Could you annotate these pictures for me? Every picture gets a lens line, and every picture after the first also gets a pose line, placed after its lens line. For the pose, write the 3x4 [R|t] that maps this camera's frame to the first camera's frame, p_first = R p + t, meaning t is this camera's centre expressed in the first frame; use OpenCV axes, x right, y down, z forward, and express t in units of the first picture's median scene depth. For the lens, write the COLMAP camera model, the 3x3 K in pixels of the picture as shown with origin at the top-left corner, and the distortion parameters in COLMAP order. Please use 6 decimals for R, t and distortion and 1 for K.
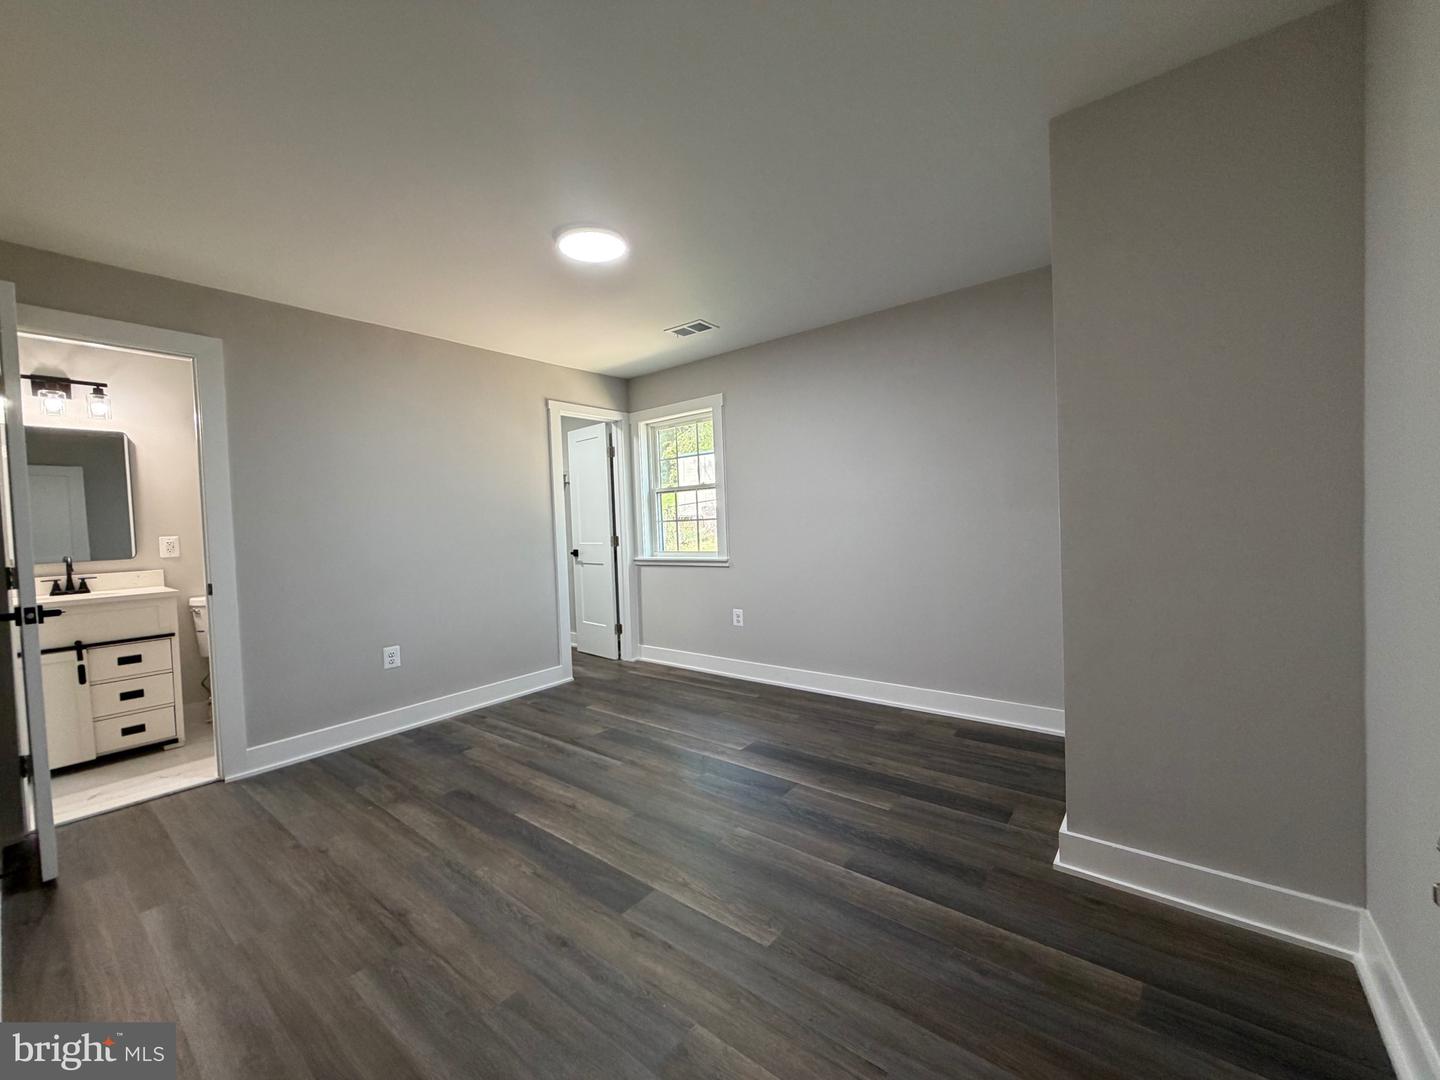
lens RADIAL K [[573.0, 0, 717.9], [0, 573.0, 540.8], [0, 0, 1]] dist [-0.000571, -0.000310]
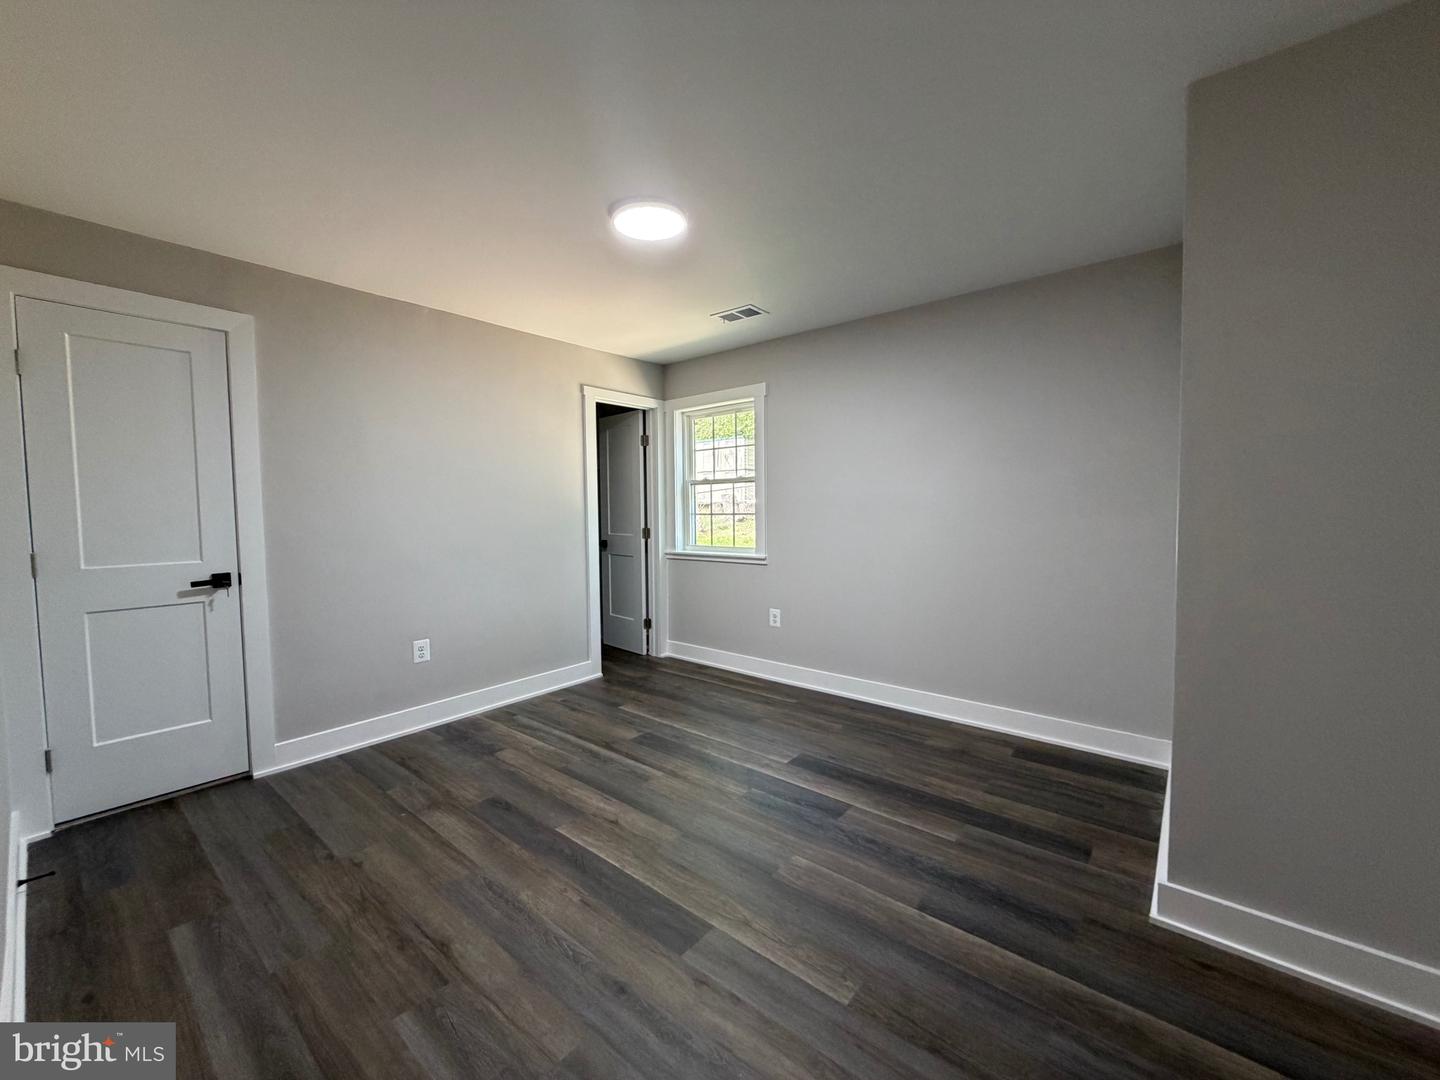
lens RADIAL K [[573.0, 0, 713.7], [0, 573.0, 538.6], [0, 0, 1]] dist [-0.000571, -0.000310]
pose [[0.999275, 0.028663, -0.025062, -0.086859], [-0.028123, 0.999371, 0.021626, -0.030325], [0.025667, -0.020906, 0.999452, 0.075031]]
